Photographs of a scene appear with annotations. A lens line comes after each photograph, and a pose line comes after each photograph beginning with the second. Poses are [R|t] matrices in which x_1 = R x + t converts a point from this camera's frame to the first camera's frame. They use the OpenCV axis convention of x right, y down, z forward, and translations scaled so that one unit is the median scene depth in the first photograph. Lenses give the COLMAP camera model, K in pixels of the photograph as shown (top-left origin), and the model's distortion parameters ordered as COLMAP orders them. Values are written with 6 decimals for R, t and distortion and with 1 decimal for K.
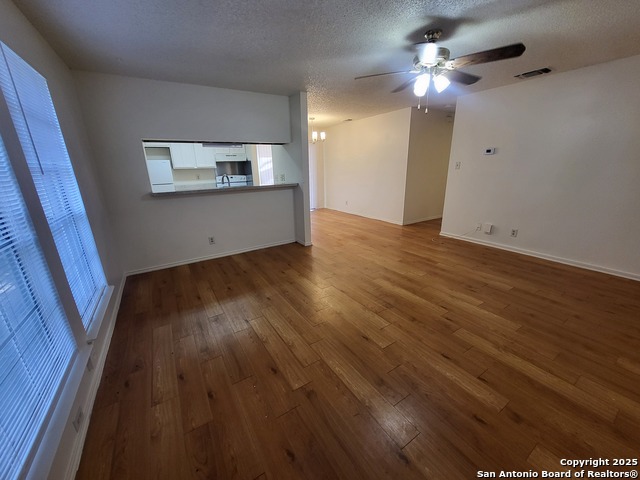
lens RADIAL K [[249.0, 0, 316.7], [0, 249.0, 240.0], [0, 0, 1]] dist [-0.003083, -0.000271]
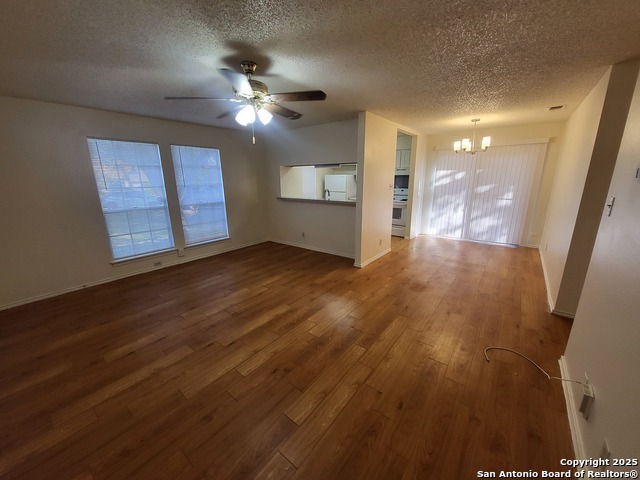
lens RADIAL K [[249.0, 0, 316.7], [0, 249.0, 240.0], [0, 0, 1]] dist [-0.003083, -0.000271]
pose [[0.330569, 0.253673, -0.909051, 1.184614], [-0.265358, 0.949327, 0.168417, -0.303507], [0.905709, 0.185550, 0.381132, 0.731136]]
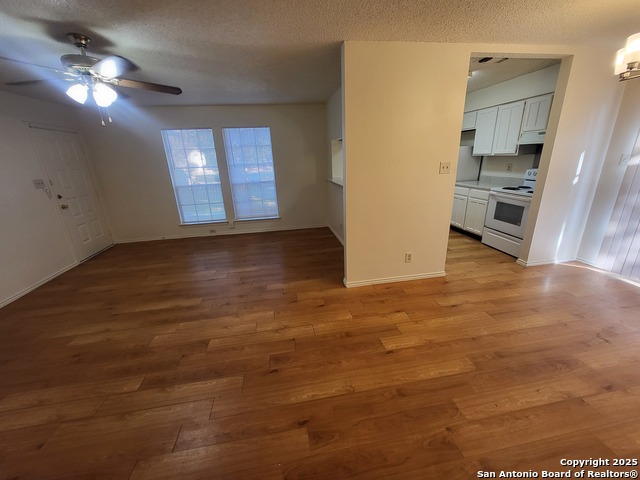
lens RADIAL K [[249.0, 0, 316.7], [0, 249.0, 240.0], [0, 0, 1]] dist [-0.003083, -0.000271]
pose [[-0.389574, 0.331441, -0.859290, 0.838350], [-0.212336, 0.875544, 0.433977, -0.558404], [0.896184, 0.351524, -0.270713, 1.661430]]
